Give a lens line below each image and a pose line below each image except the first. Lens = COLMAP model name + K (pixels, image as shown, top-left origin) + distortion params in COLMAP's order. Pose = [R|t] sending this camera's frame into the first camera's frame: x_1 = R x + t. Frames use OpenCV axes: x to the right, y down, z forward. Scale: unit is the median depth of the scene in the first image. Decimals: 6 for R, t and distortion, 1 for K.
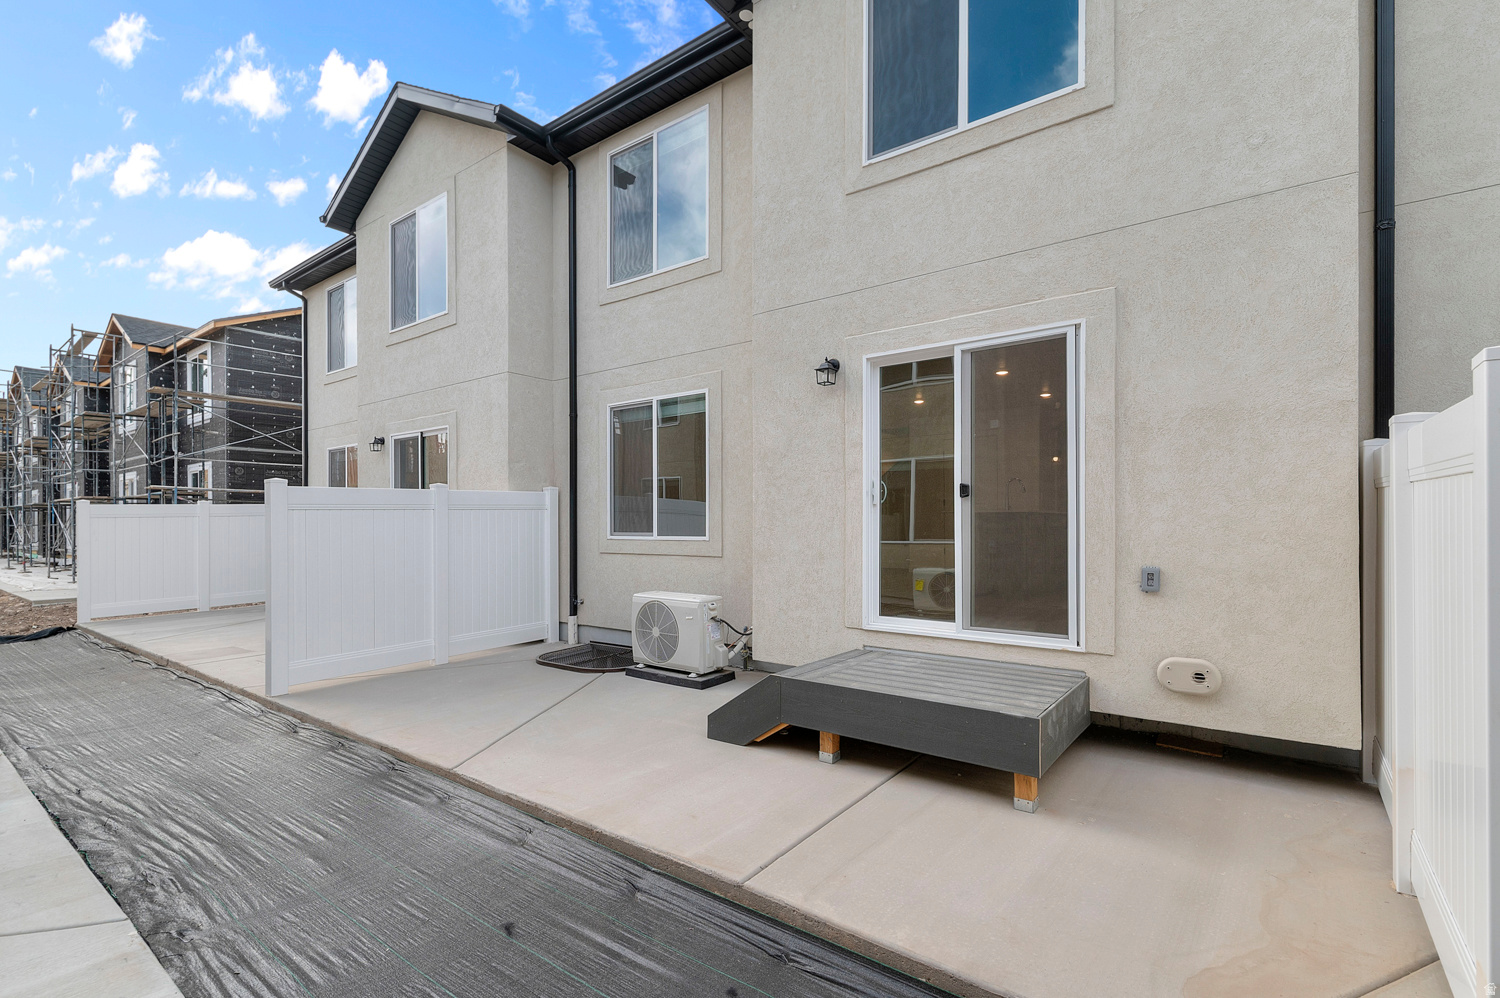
lens RADIAL K [[688.3, 0, 749.2], [0, 688.3, 514.5], [0, 0, 1]] dist [0.019802, 0.000367]
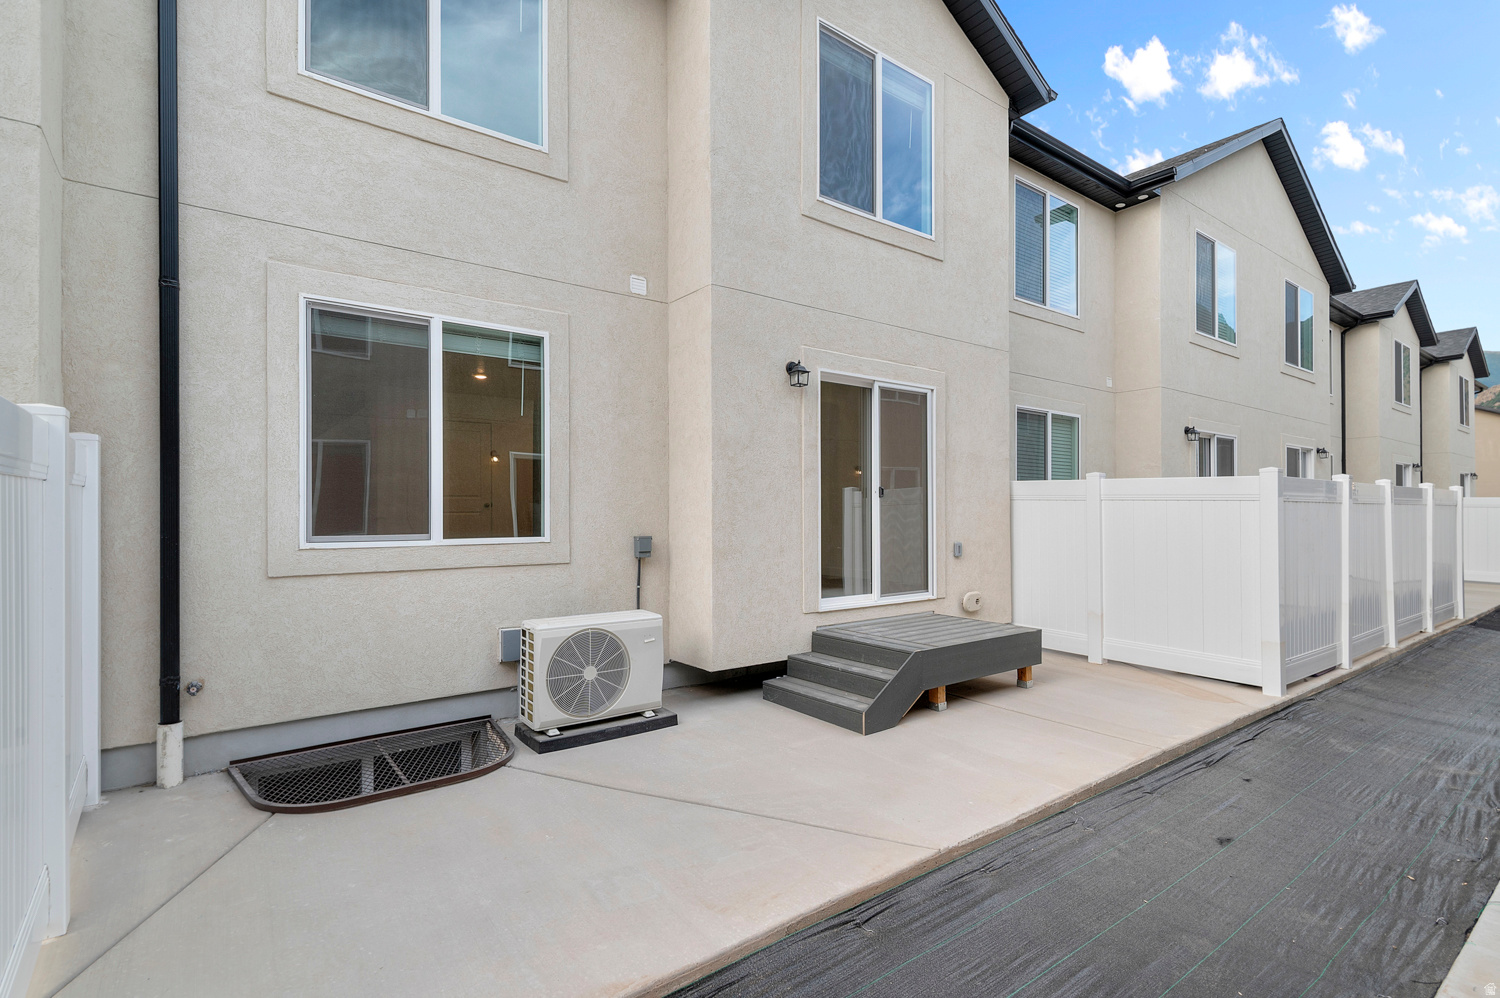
lens RADIAL K [[726.6, 0, 749.7], [0, 726.6, 501.9], [0, 0, 1]] dist [0.016304, -0.000431]
pose [[0.258067, 0.017181, 0.965974, -0.939590], [-0.009843, 0.999837, -0.015154, 0.006154], [-0.966077, -0.005597, 0.258194, 0.752909]]
